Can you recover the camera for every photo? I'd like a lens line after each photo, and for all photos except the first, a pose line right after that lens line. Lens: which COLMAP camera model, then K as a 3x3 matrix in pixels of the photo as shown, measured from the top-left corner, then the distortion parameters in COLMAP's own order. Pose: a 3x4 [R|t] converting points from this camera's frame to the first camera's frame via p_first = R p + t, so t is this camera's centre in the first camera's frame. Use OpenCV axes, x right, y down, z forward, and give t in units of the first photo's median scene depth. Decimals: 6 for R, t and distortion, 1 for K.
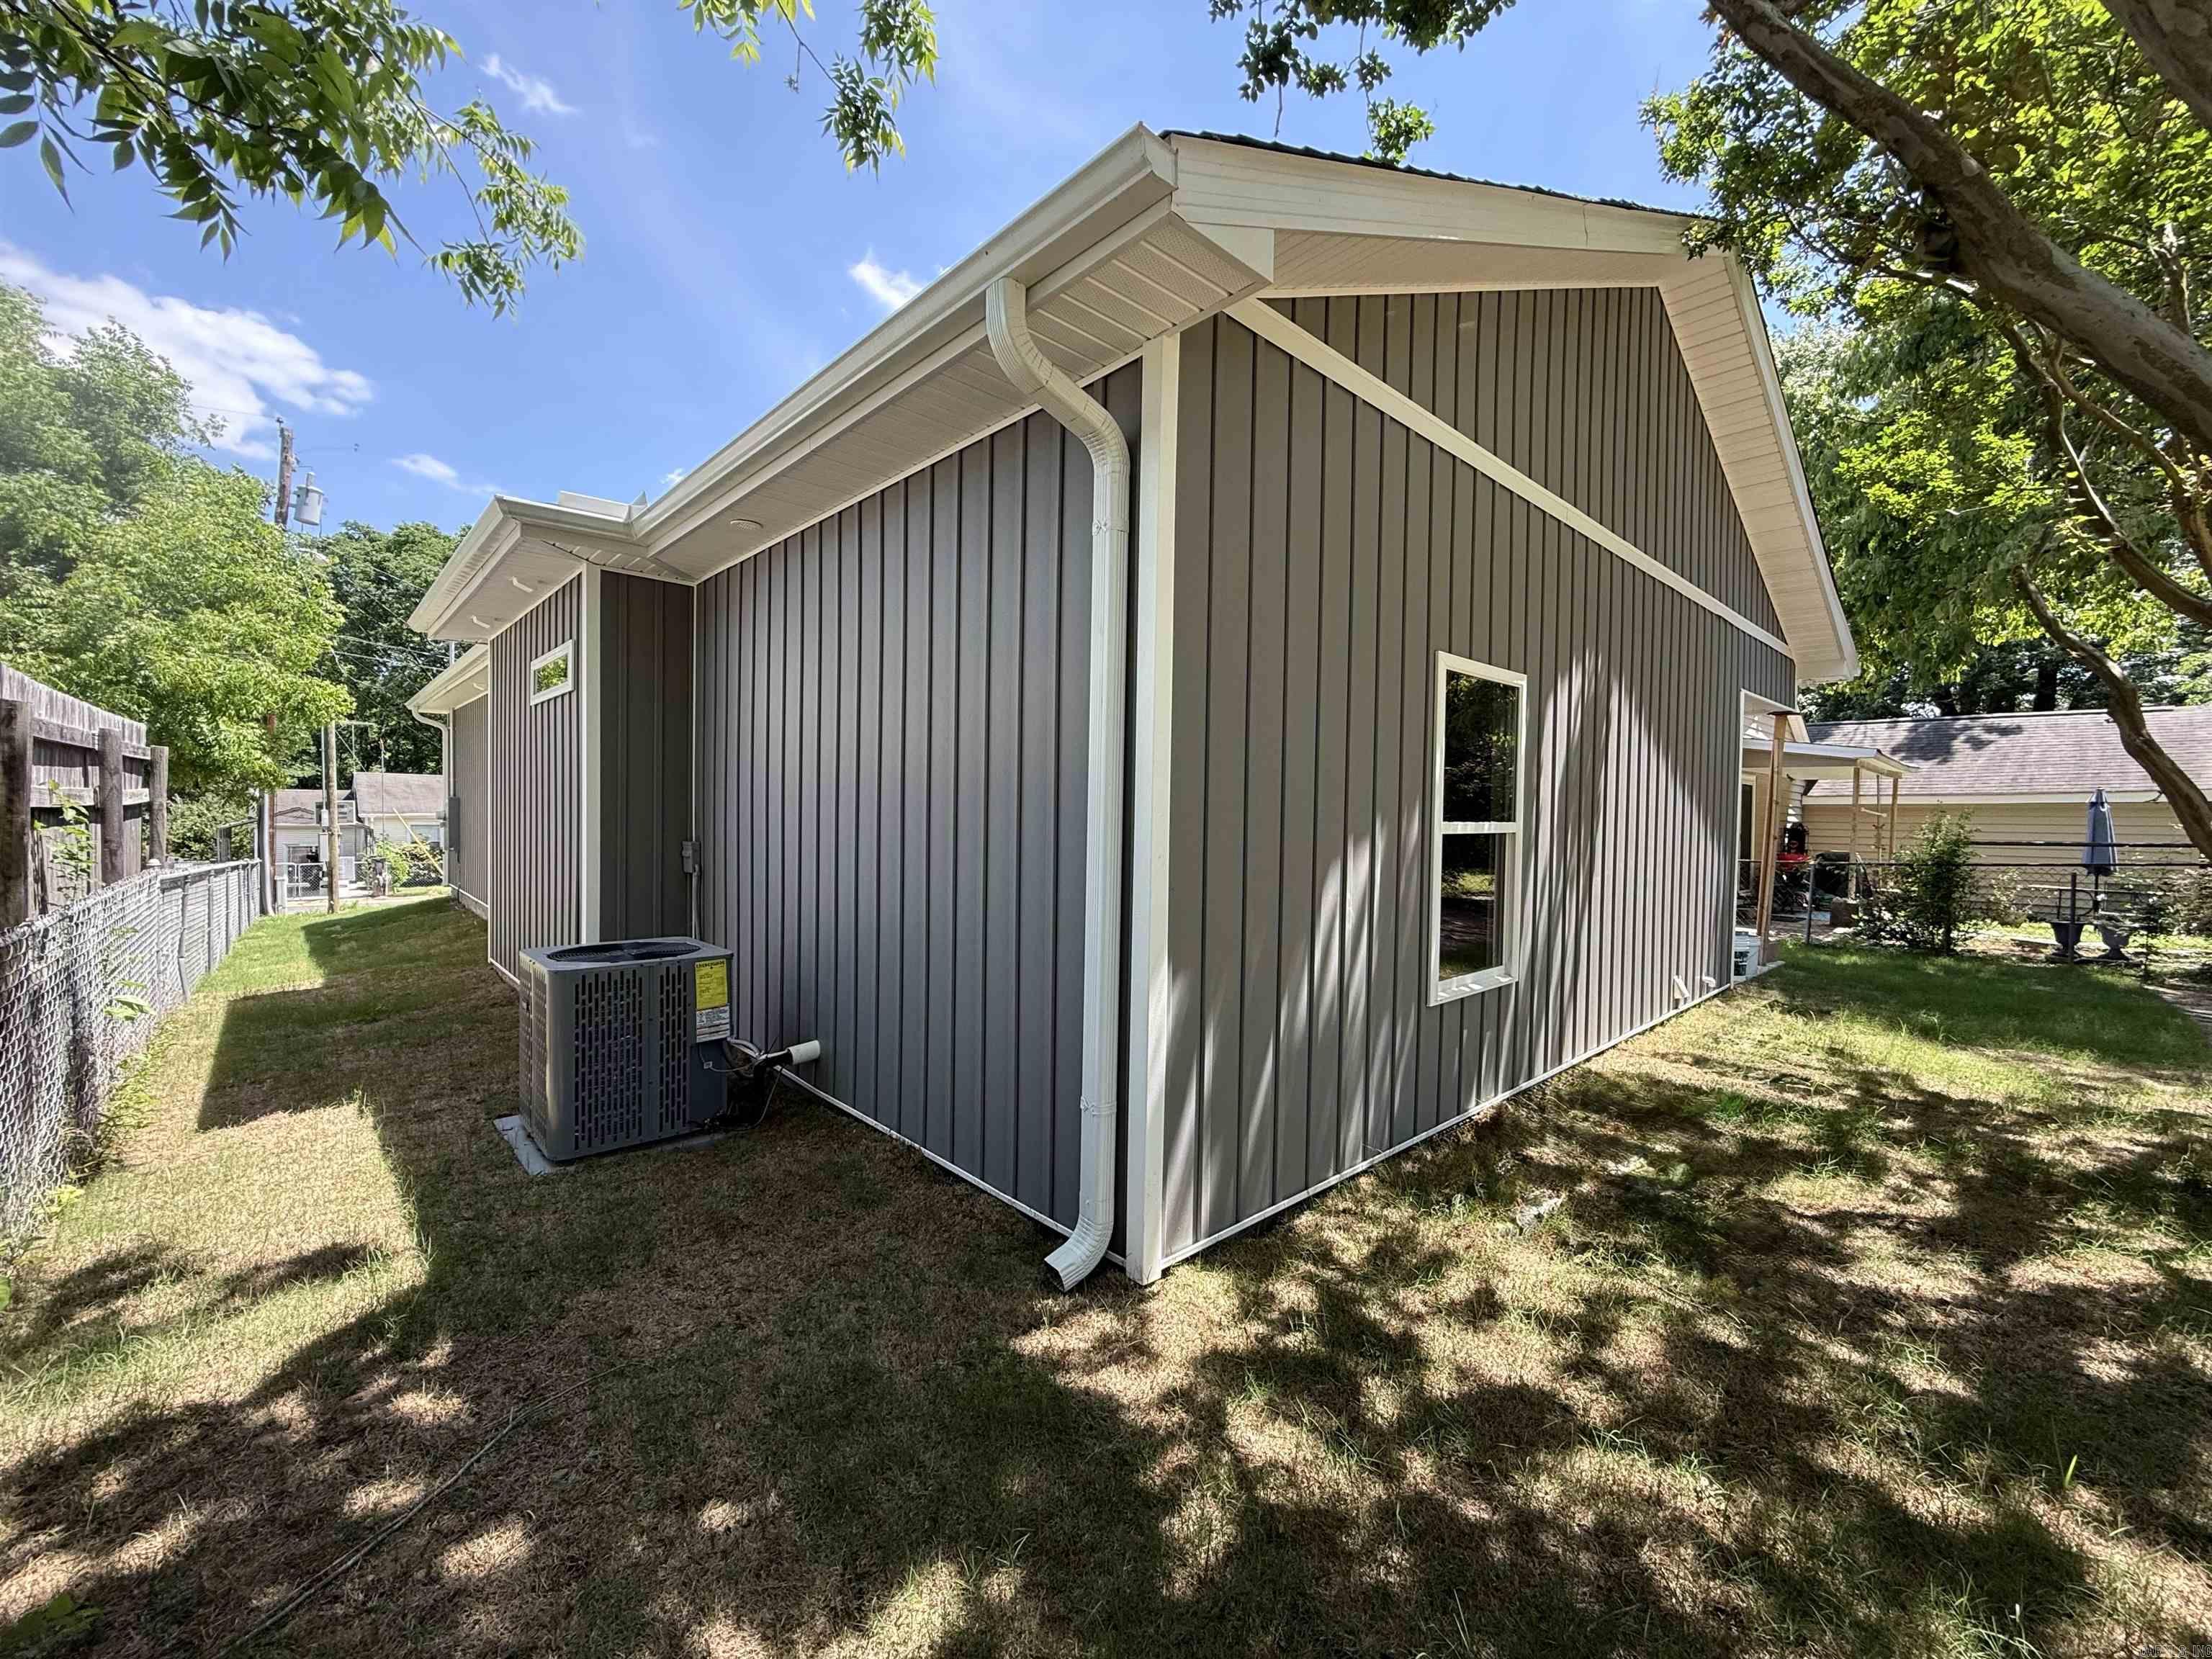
lens RADIAL K [[893.8, 0, 1106.0], [0, 893.8, 829.5], [0, 0, 1]] dist [-0.018330, 0.009350]
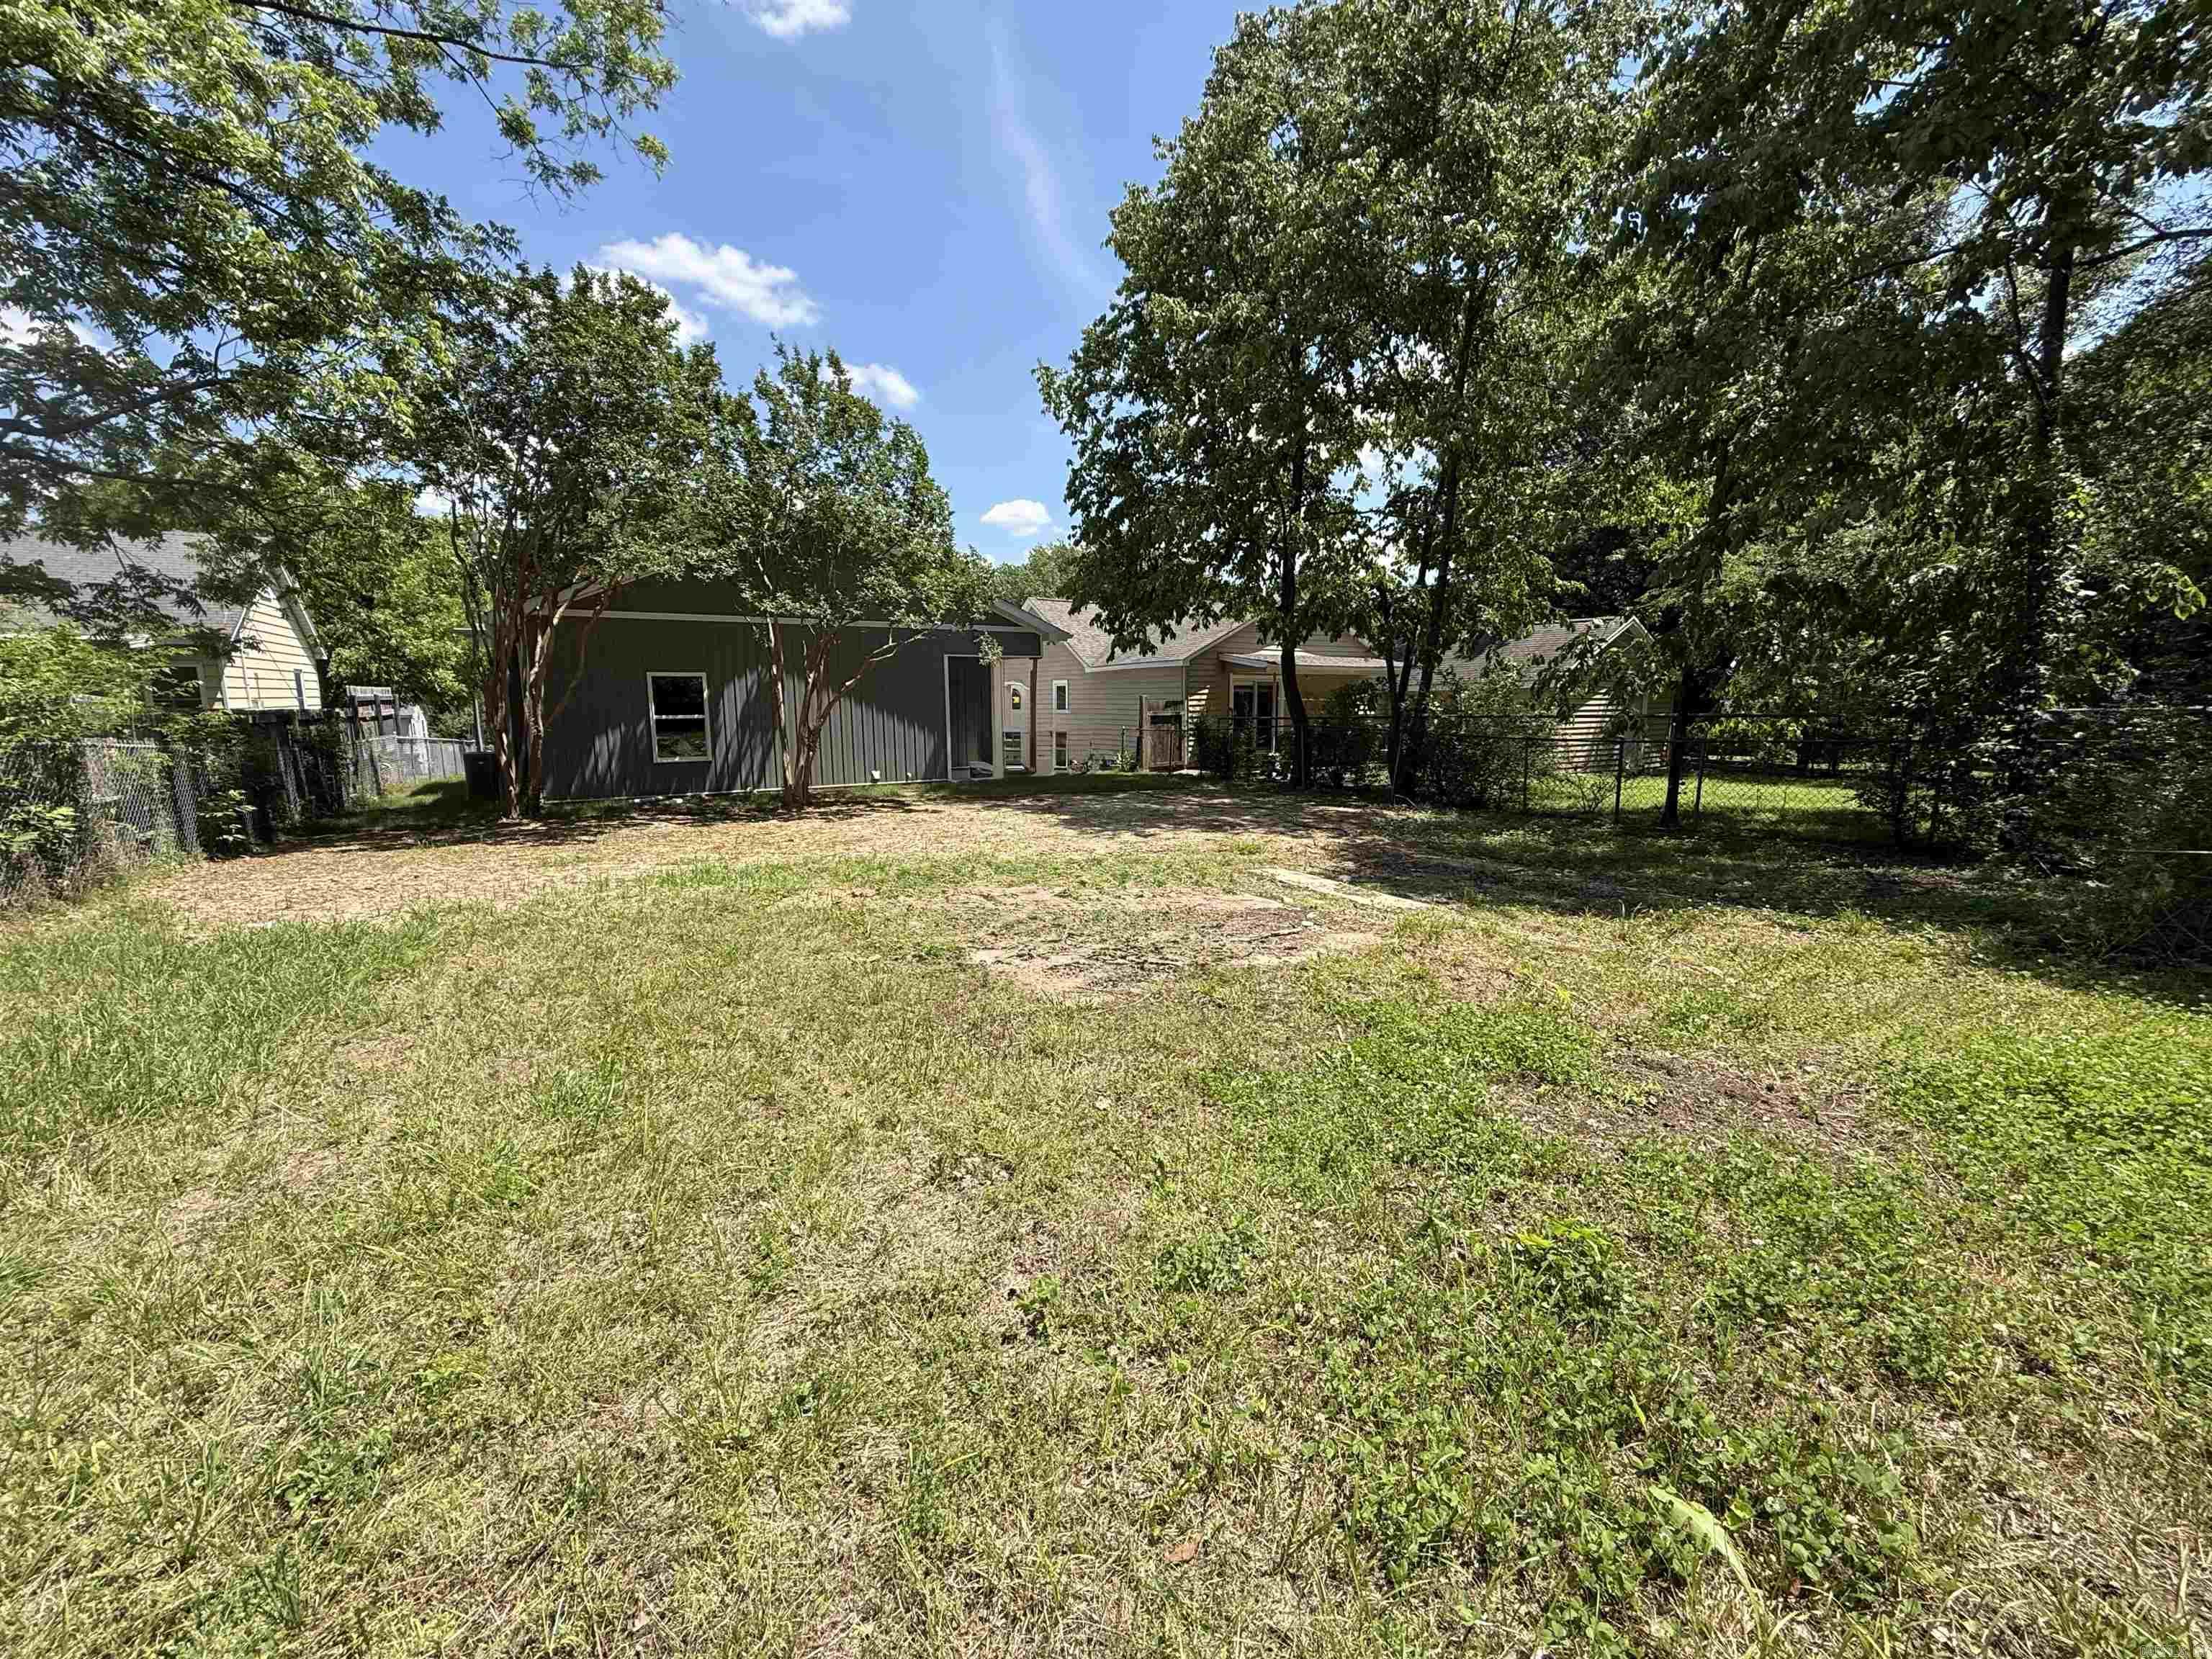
lens RADIAL K [[893.8, 0, 1106.0], [0, 893.8, 829.5], [0, 0, 1]] dist [-0.018330, 0.009350]
pose [[0.979903, 0.011987, -0.199115, 2.101952], [0.013310, 0.992039, 0.125223, 0.016264], [0.199031, -0.125356, 0.971943, -1.660338]]
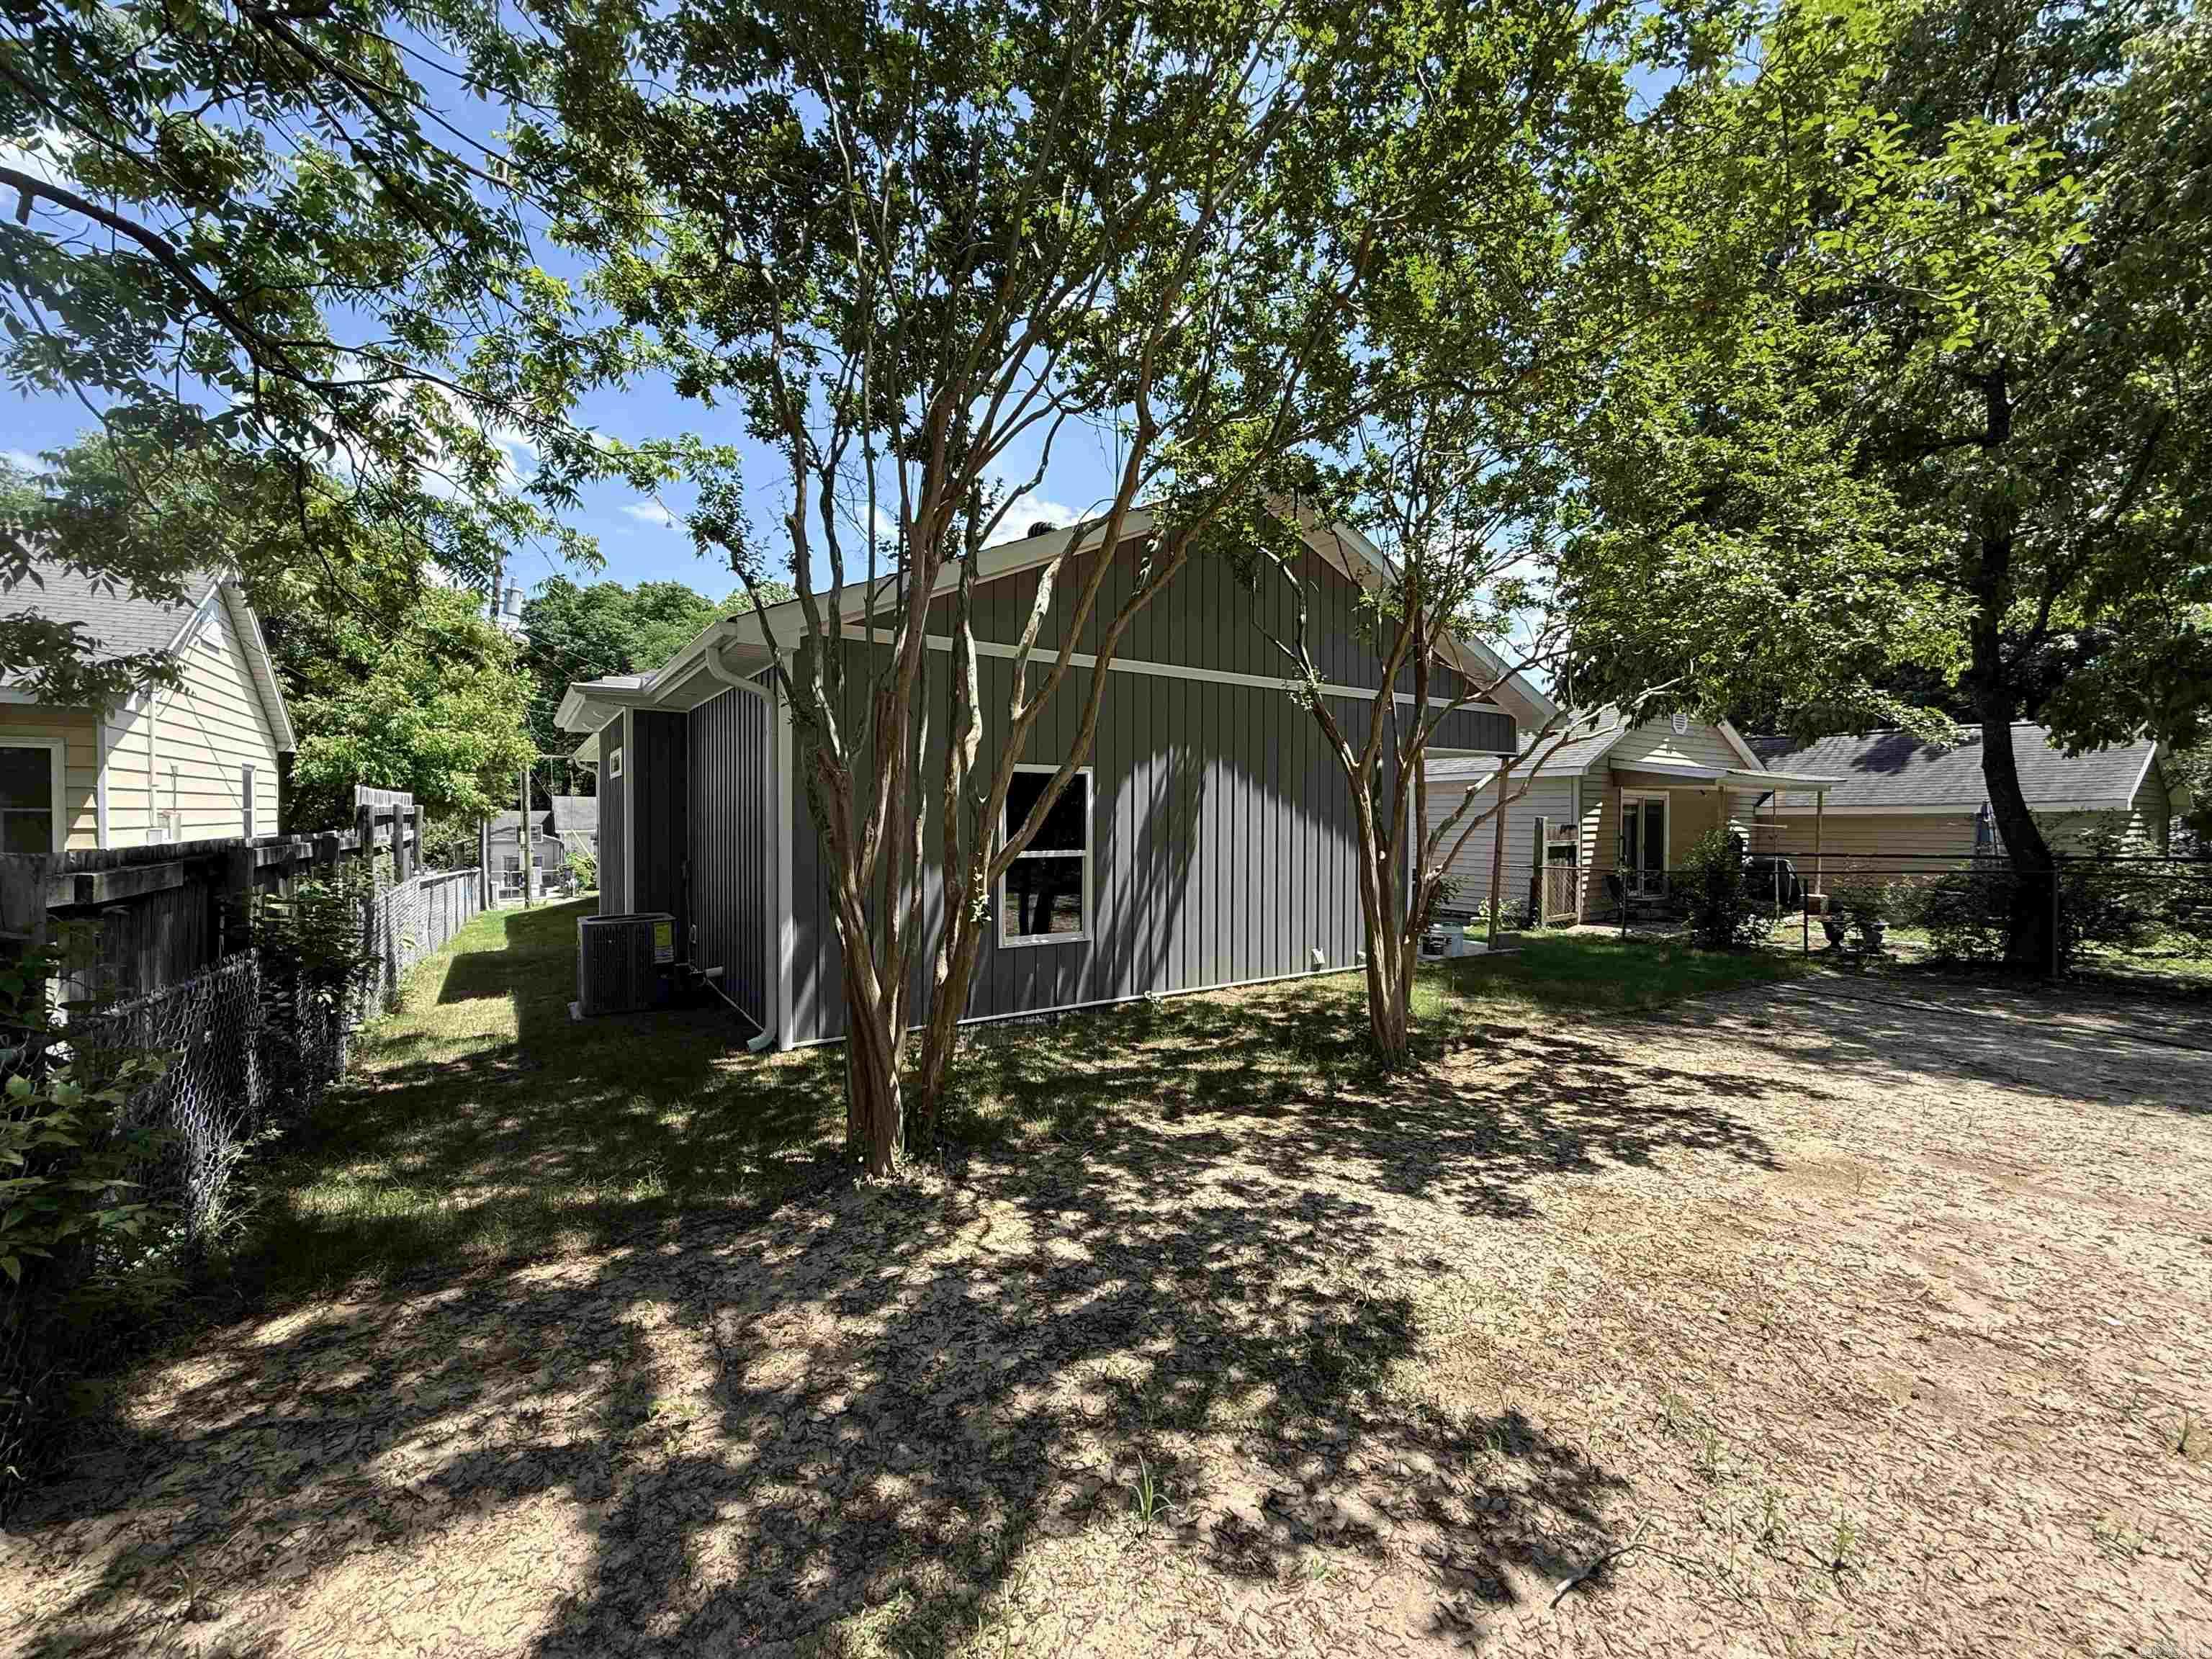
lens RADIAL K [[893.8, 0, 1106.0], [0, 893.8, 829.5], [0, 0, 1]] dist [-0.018330, 0.009350]
pose [[0.987903, -0.008268, -0.154850, 0.603149], [0.007124, 0.999943, -0.007936, -0.026113], [0.154907, 0.006737, 0.987906, -0.578262]]
